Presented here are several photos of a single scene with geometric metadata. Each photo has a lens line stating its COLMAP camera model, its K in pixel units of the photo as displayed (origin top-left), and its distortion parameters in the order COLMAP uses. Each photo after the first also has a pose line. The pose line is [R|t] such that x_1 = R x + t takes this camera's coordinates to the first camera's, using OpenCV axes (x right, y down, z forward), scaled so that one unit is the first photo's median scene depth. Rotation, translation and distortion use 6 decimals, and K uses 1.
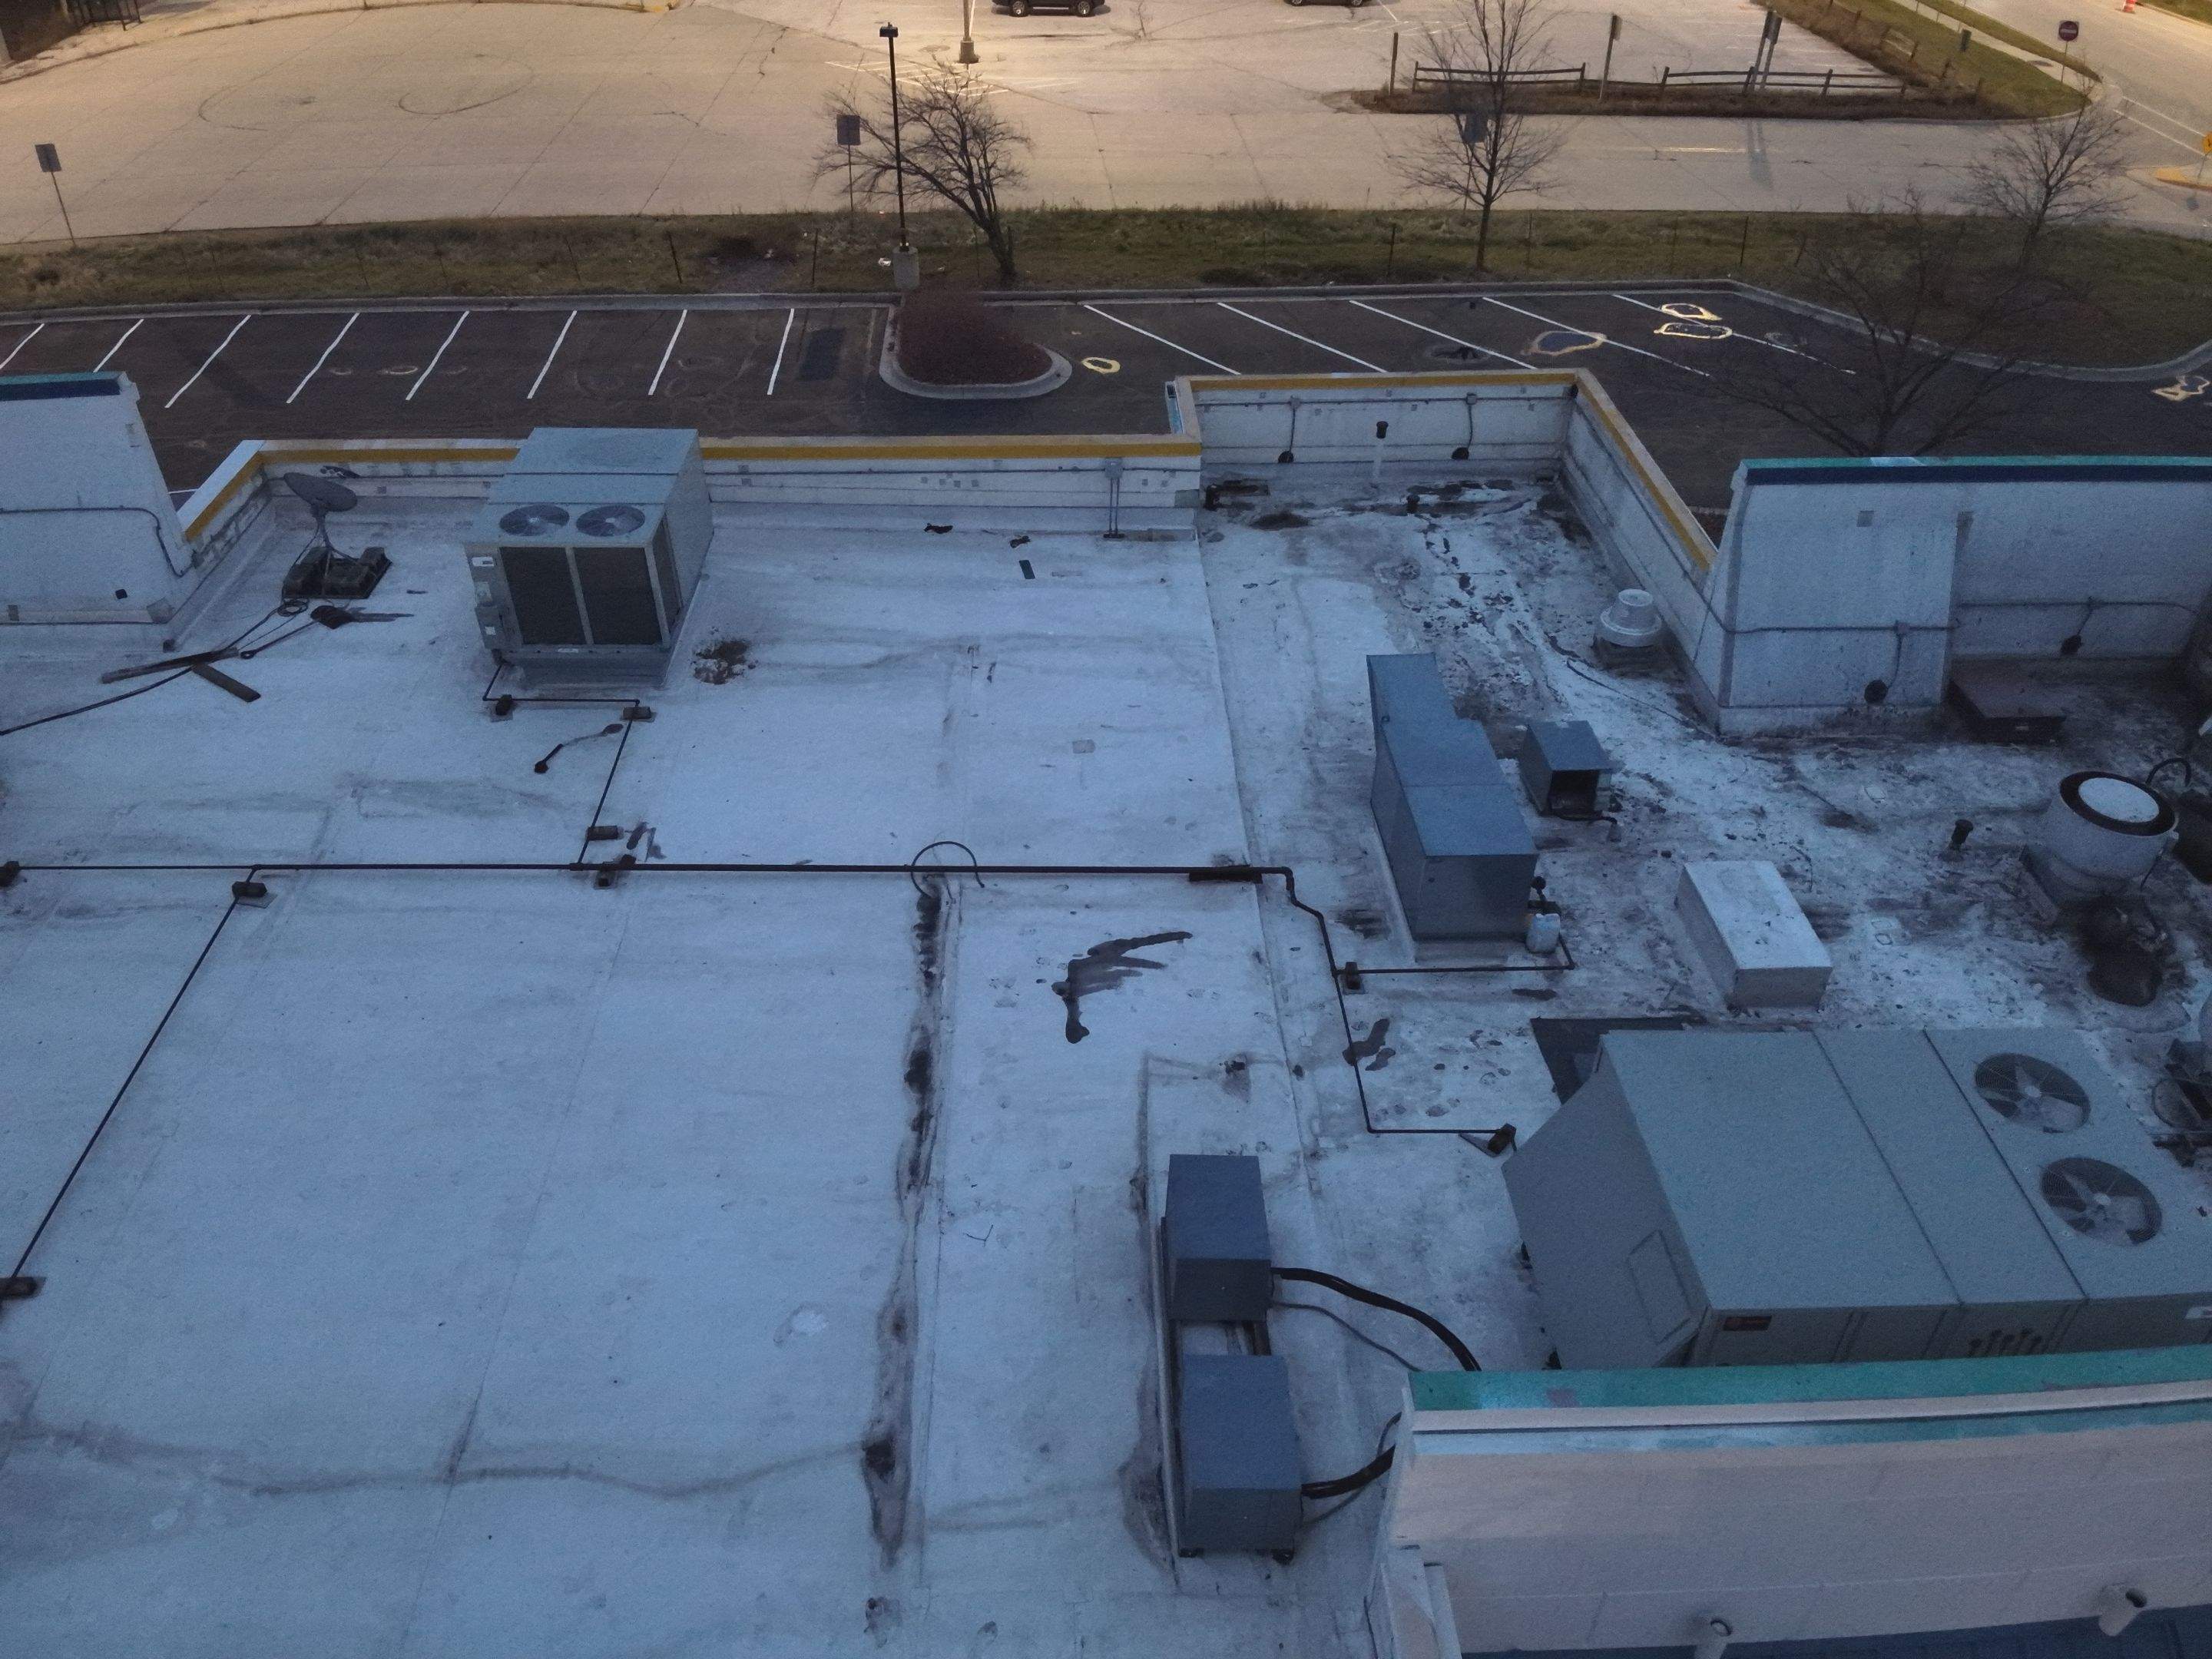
lens RADIAL K [[1587.5, 0, 1092.6], [0, 1587.5, 840.7], [0, 0, 1]] dist [0.131651, -0.231674]
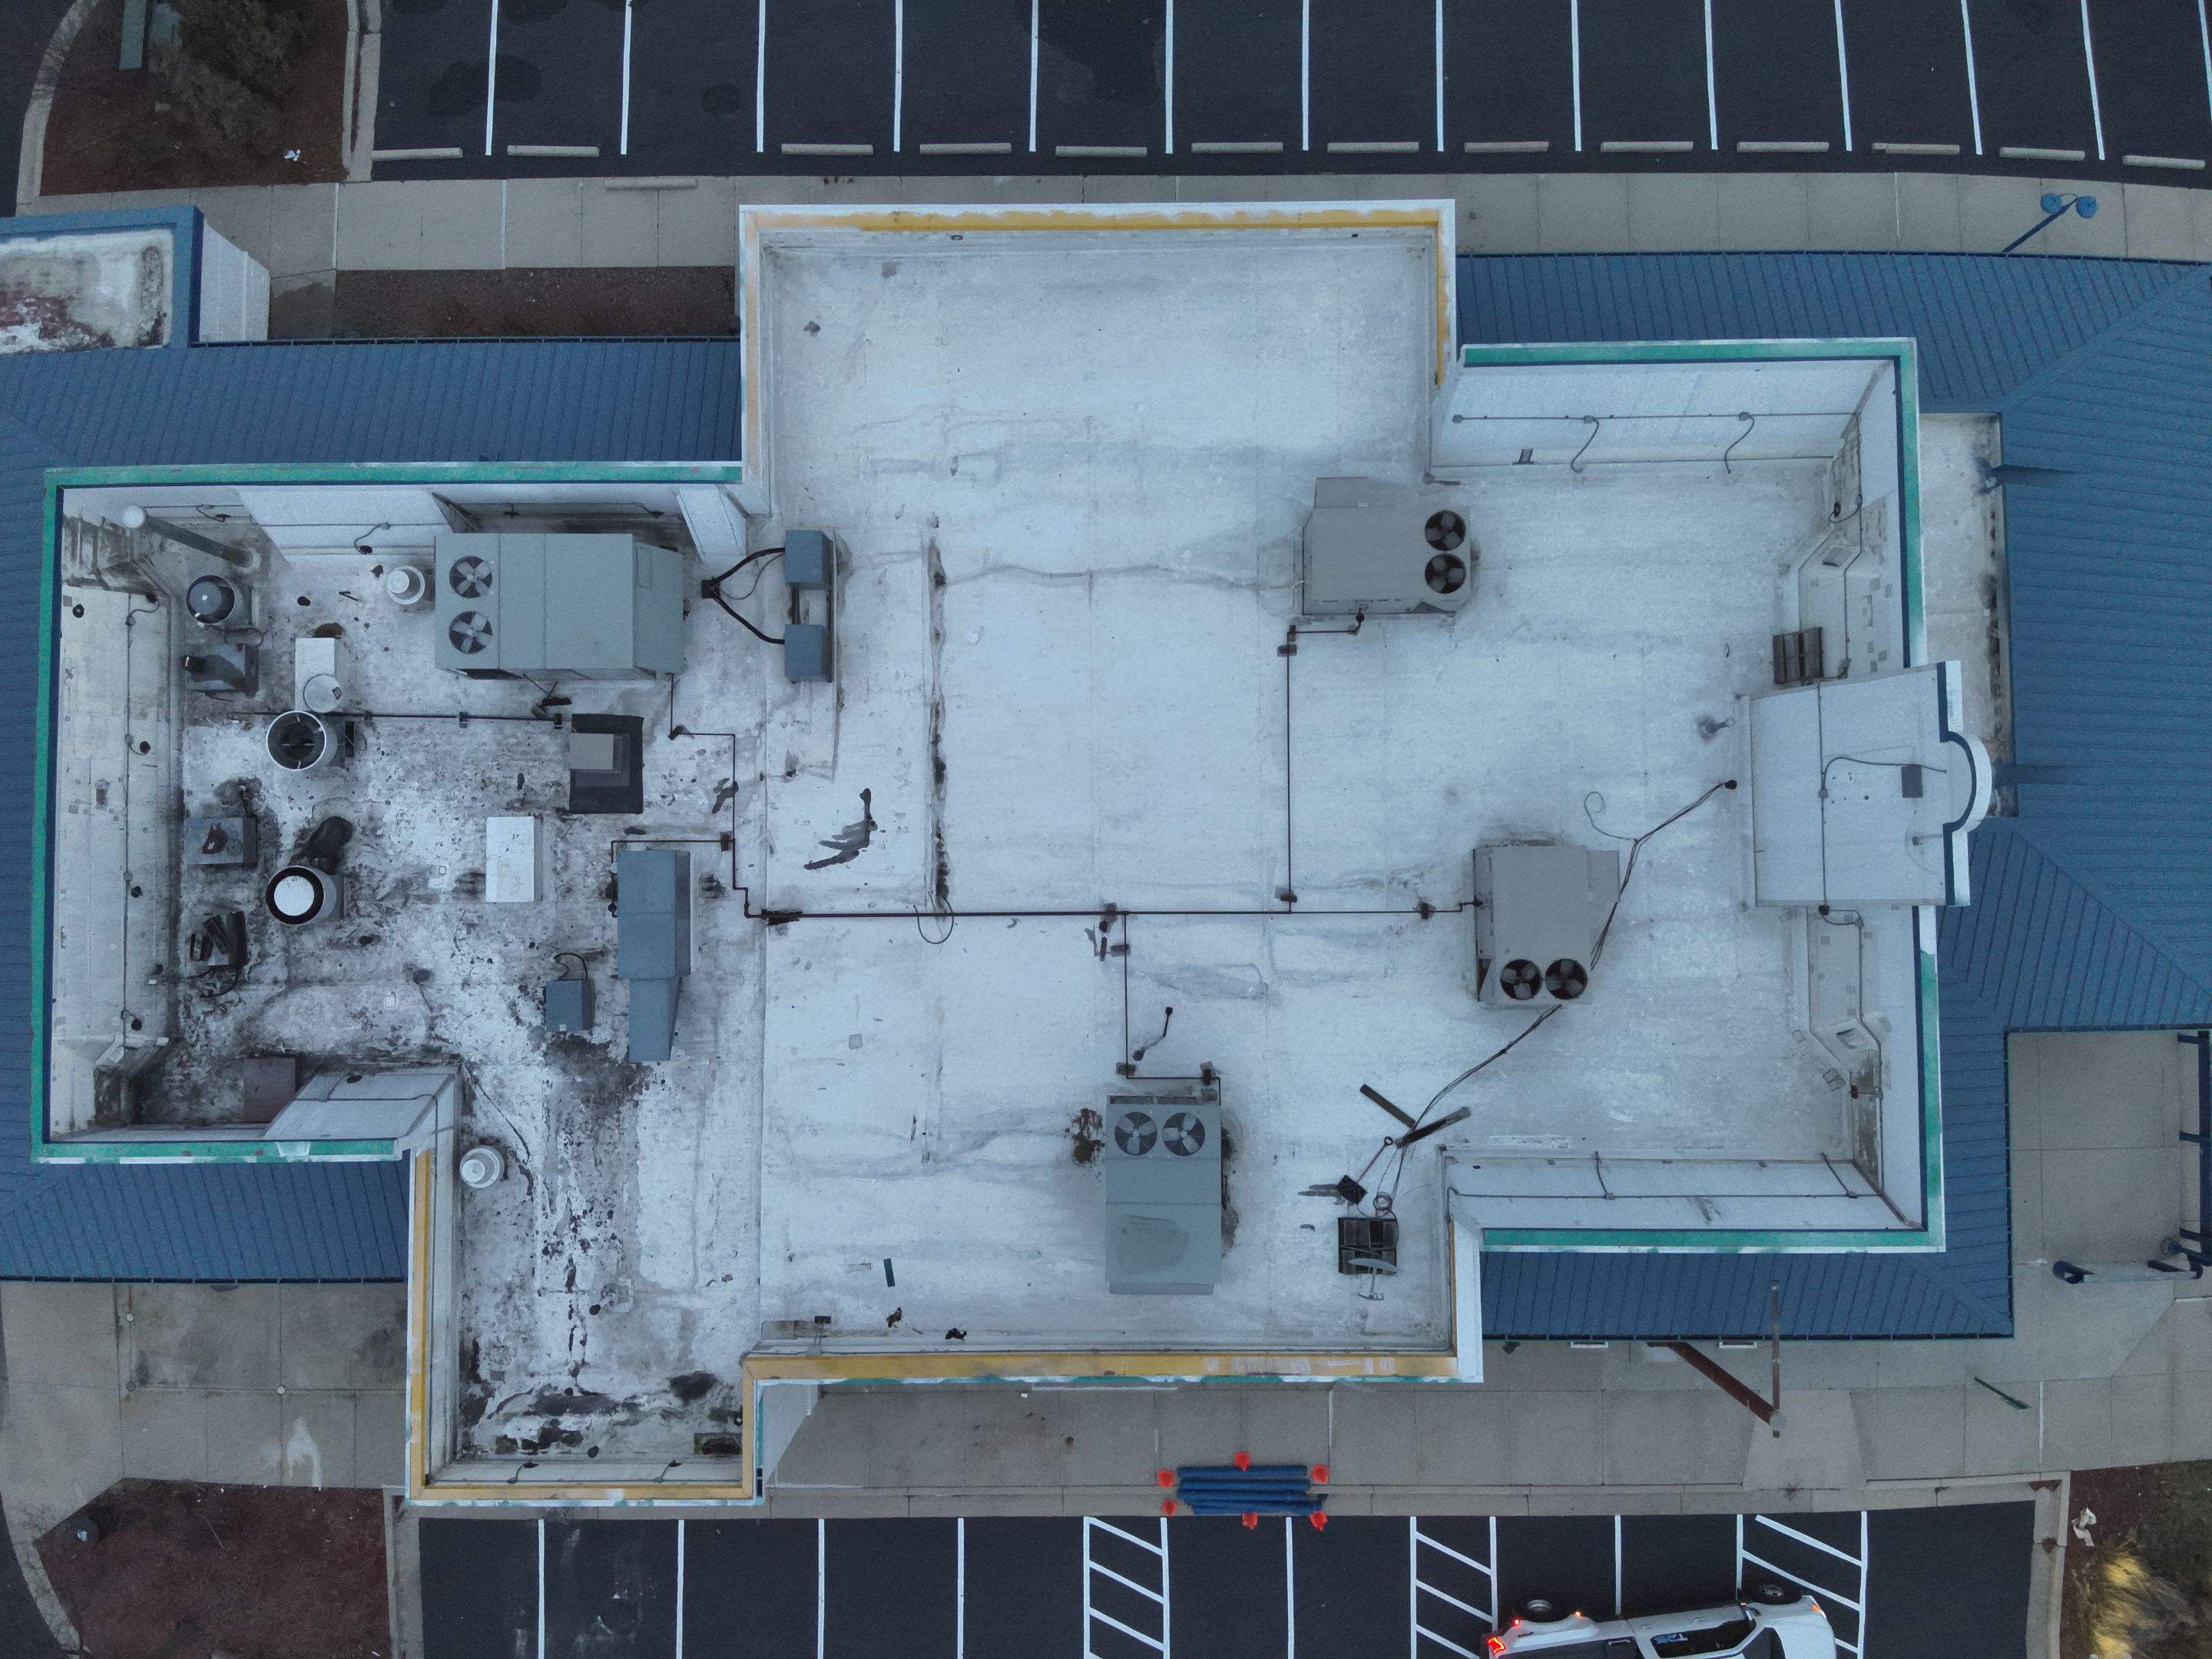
lens RADIAL K [[1565.2, 0, 1102.9], [0, 1565.2, 835.9], [0, 0, 1]] dist [0.161236, -0.292944]
pose [[-0.999788, -0.019263, 0.007275, -0.244871], [0.016994, -0.572440, 0.819770, -1.154179], [-0.011627, 0.819720, 0.572646, -0.102943]]
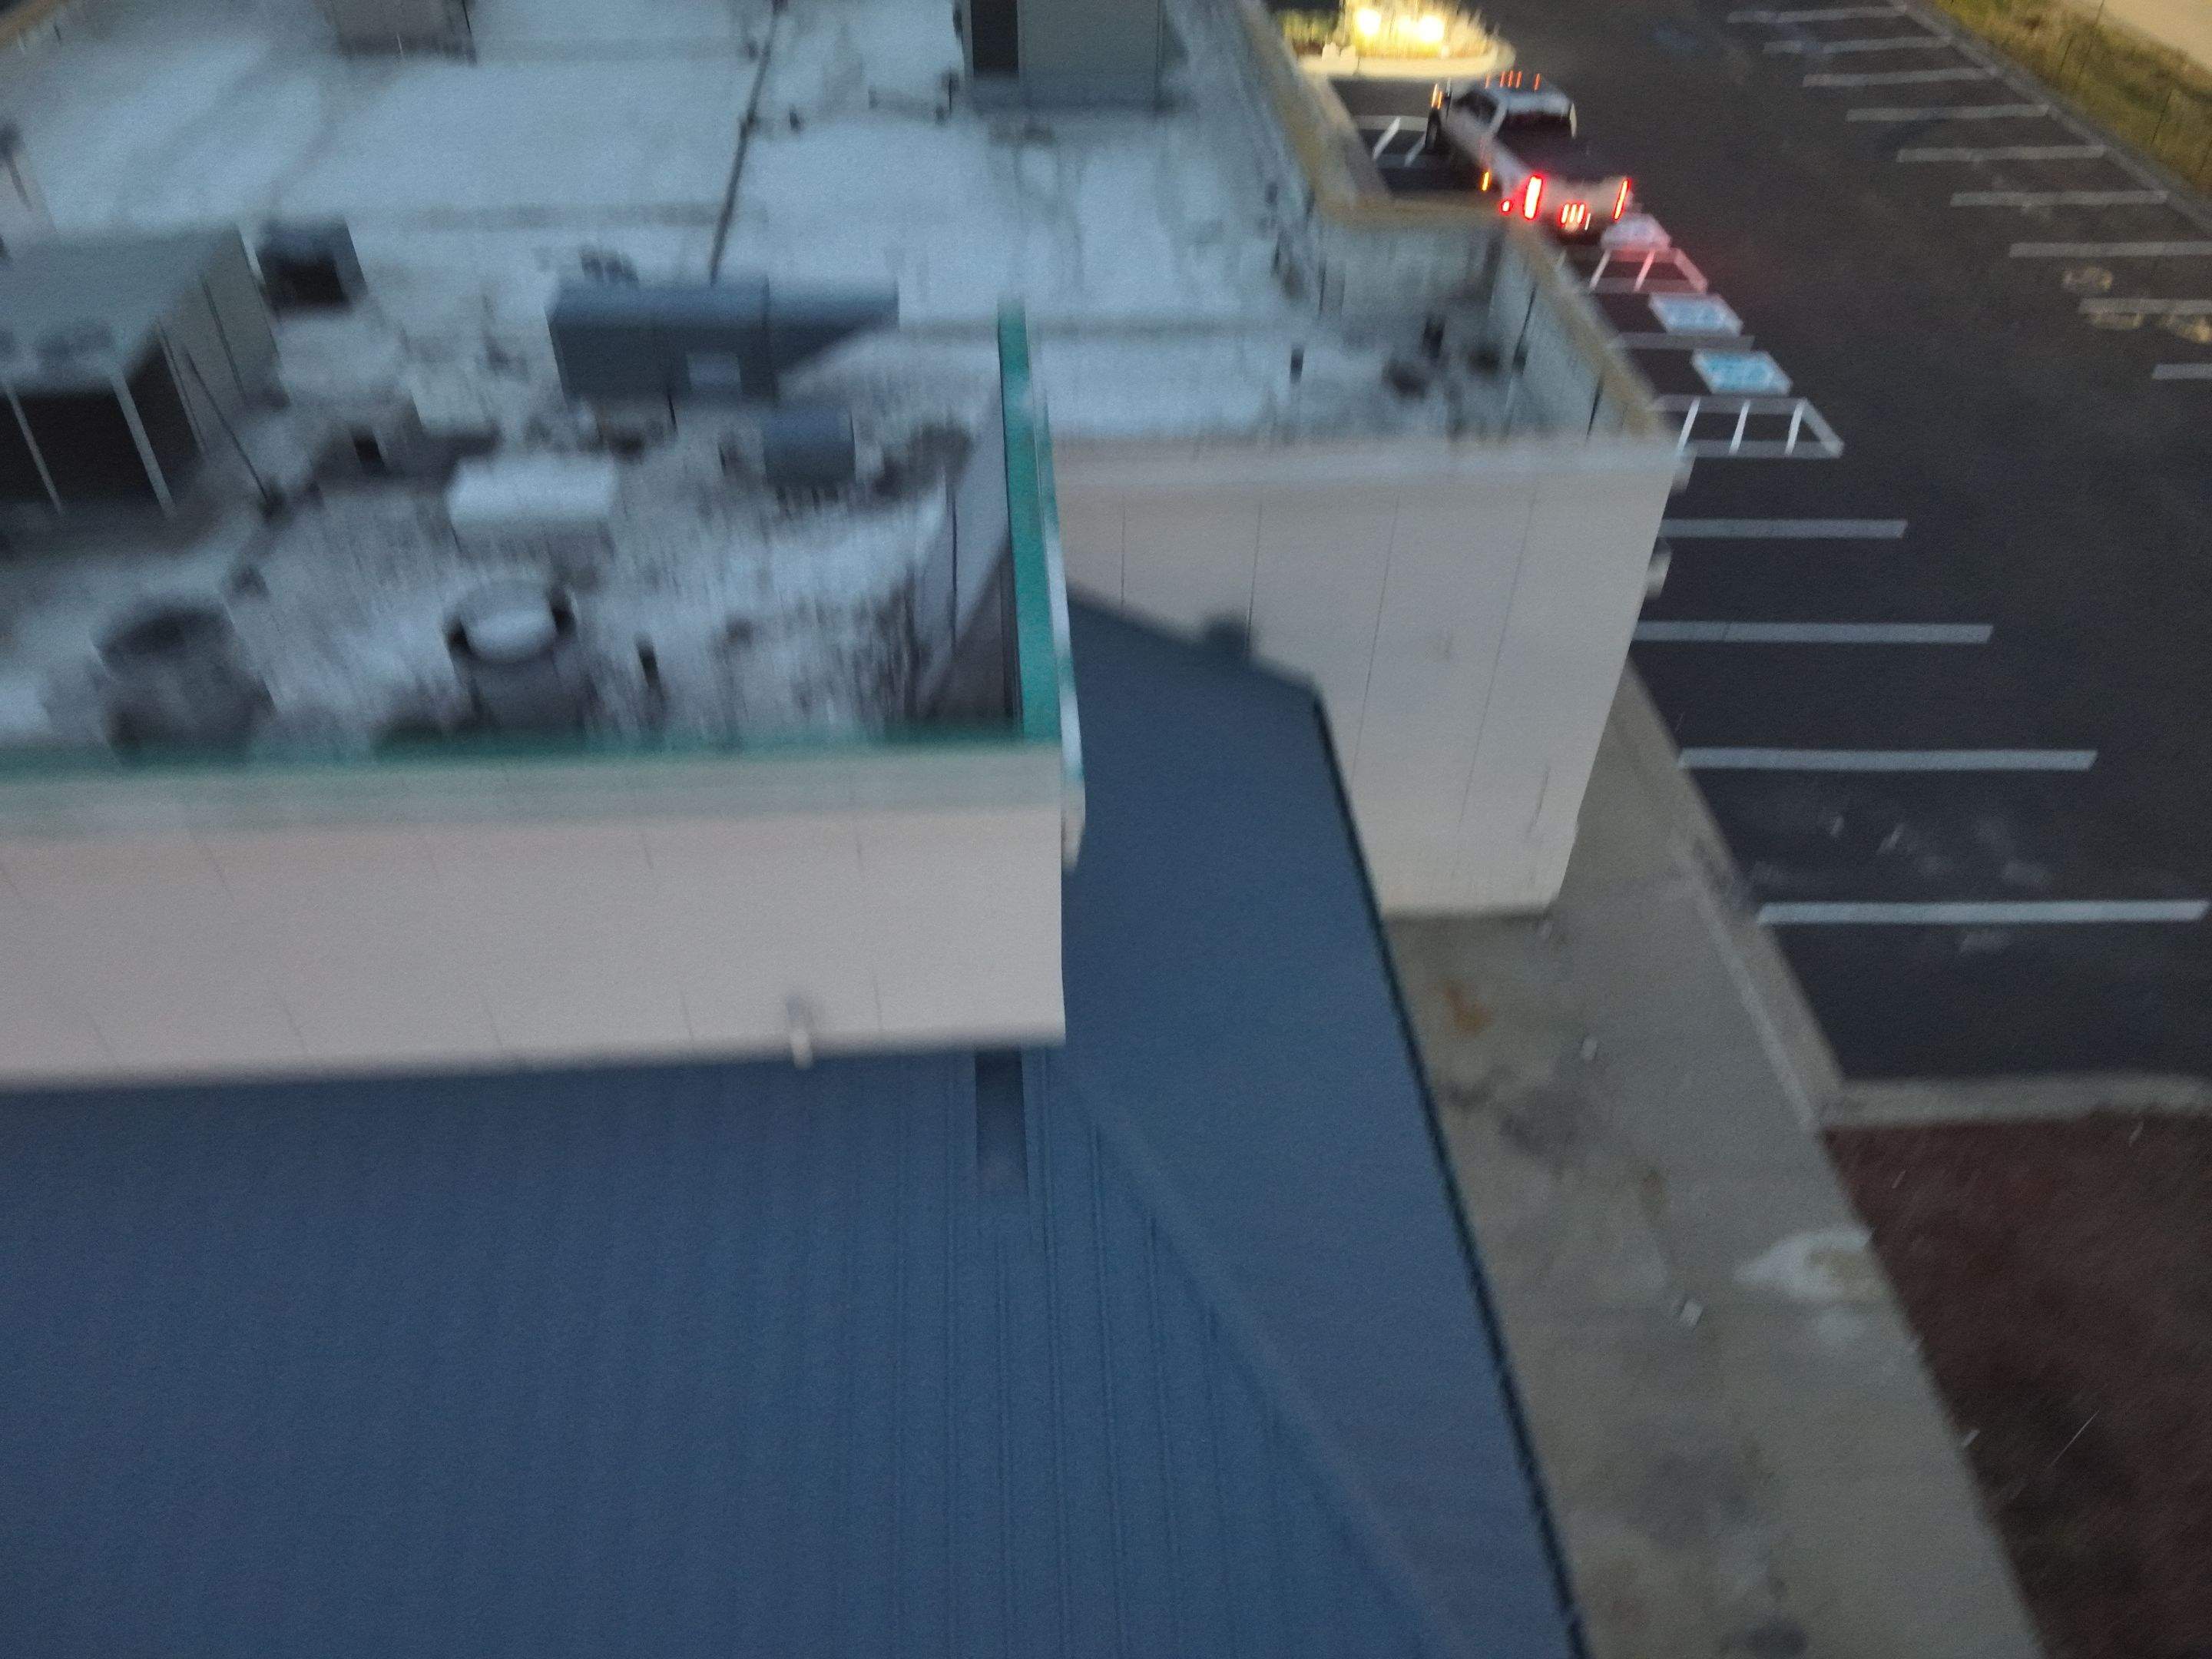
lens RADIAL K [[1587.5, 0, 1092.6], [0, 1587.5, 840.7], [0, 0, 1]] dist [0.131651, -0.231674]
pose [[0.032877, 0.675609, -0.736526, 1.057077], [-0.614171, 0.595027, 0.518398, -0.463510], [0.788488, 0.435310, 0.434502, 0.712042]]
